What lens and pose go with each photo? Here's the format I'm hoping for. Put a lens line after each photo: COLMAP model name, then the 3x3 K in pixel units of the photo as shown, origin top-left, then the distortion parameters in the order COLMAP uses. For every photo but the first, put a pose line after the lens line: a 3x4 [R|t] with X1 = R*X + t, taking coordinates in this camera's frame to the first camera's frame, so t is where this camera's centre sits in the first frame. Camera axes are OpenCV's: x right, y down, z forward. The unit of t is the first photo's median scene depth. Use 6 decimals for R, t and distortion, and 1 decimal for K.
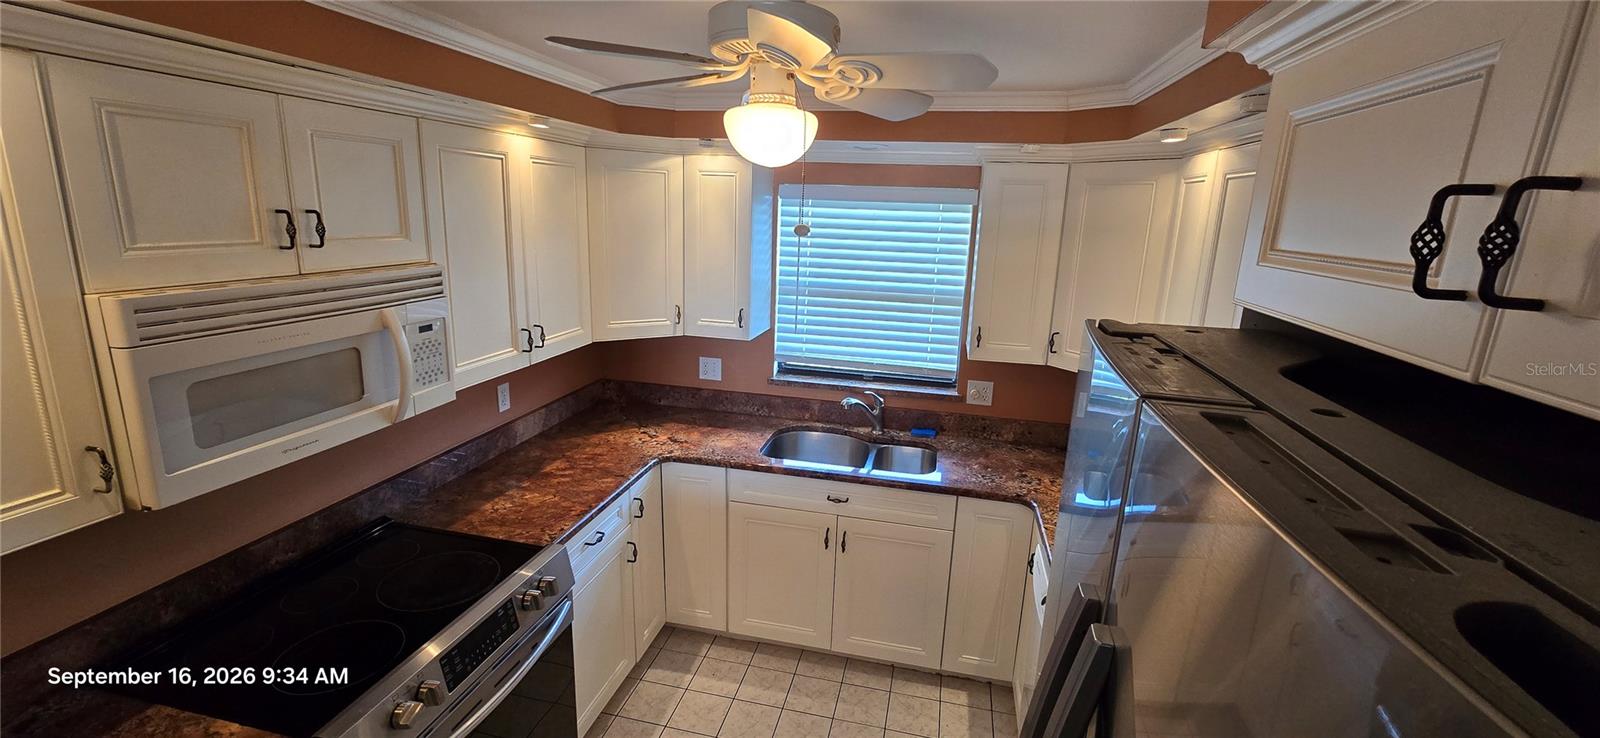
lens RADIAL K [[652.2, 0, 801.1], [0, 652.2, 356.8], [0, 0, 1]] dist [-0.001805, -0.000217]
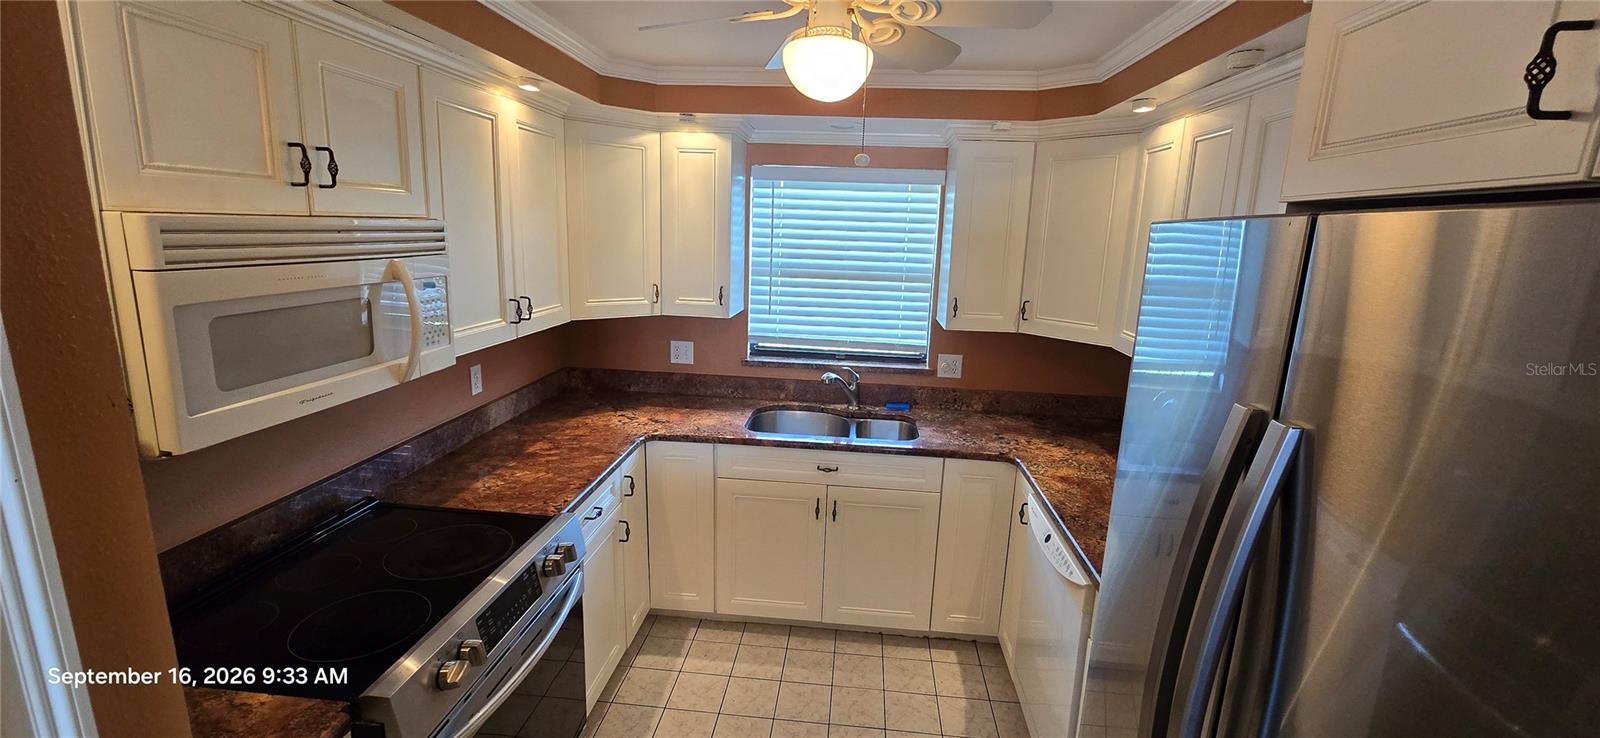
lens RADIAL K [[652.2, 0, 801.1], [0, 652.2, 356.8], [0, 0, 1]] dist [-0.001805, -0.000217]
pose [[0.991382, -0.025940, 0.128407, -0.112872], [0.028953, 0.999346, -0.021649, 0.066440], [-0.127762, 0.025180, 0.991485, -0.005477]]
